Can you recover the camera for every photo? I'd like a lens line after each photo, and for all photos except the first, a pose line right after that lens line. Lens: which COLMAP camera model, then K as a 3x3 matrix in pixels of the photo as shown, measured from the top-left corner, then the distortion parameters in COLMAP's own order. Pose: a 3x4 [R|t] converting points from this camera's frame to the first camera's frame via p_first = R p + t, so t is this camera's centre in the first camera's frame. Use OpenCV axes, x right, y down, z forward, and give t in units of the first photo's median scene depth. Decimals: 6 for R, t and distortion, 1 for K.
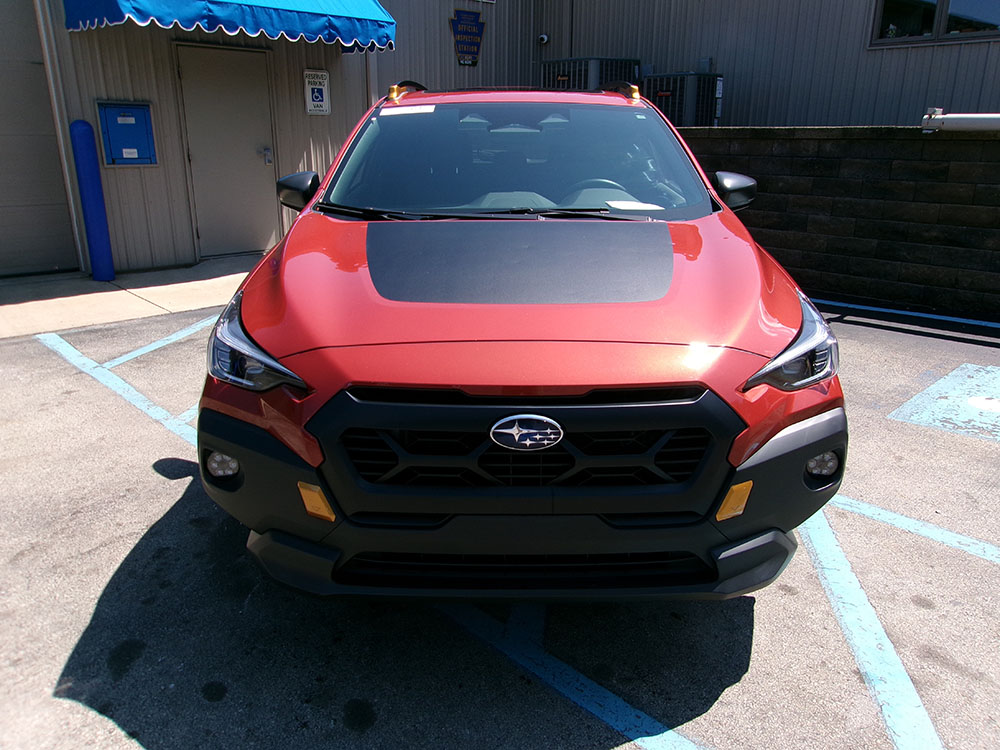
lens RADIAL K [[775.1, 0, 511.4], [0, 775.1, 374.9], [0, 0, 1]] dist [-0.032493, 0.060638]
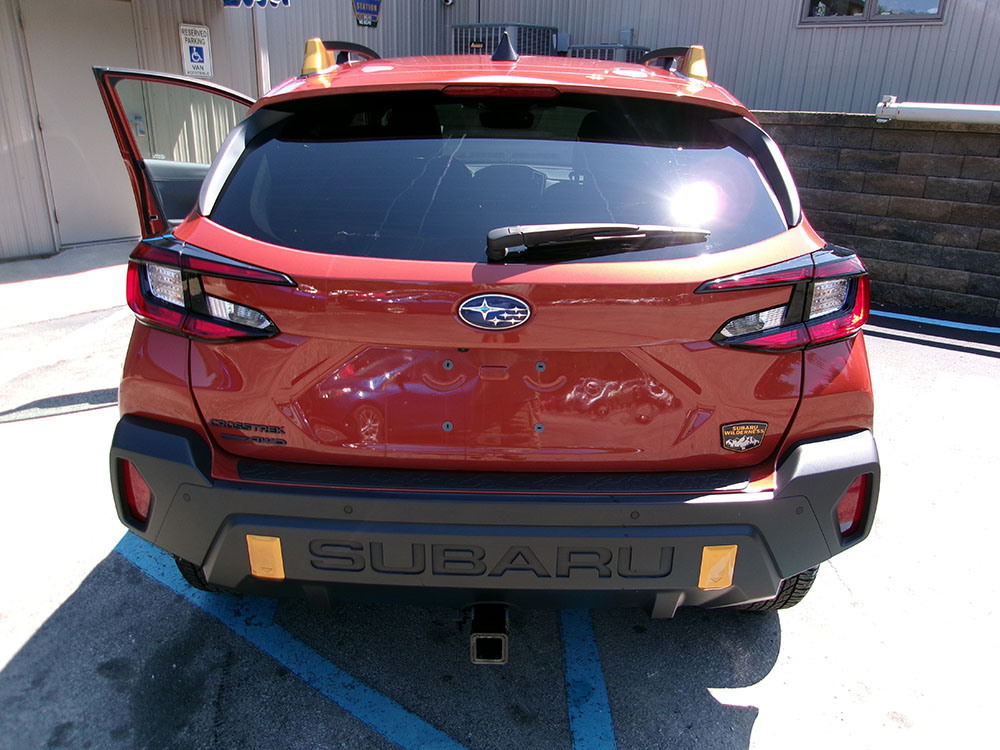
lens RADIAL K [[775.1, 0, 507.2], [0, 775.1, 373.9], [0, 0, 1]] dist [-0.032493, 0.060638]
pose [[0.988313, -0.026382, 0.150139, -0.051986], [0.019973, 0.998830, 0.044037, -0.041068], [-0.151125, -0.040523, 0.987684, 0.089226]]
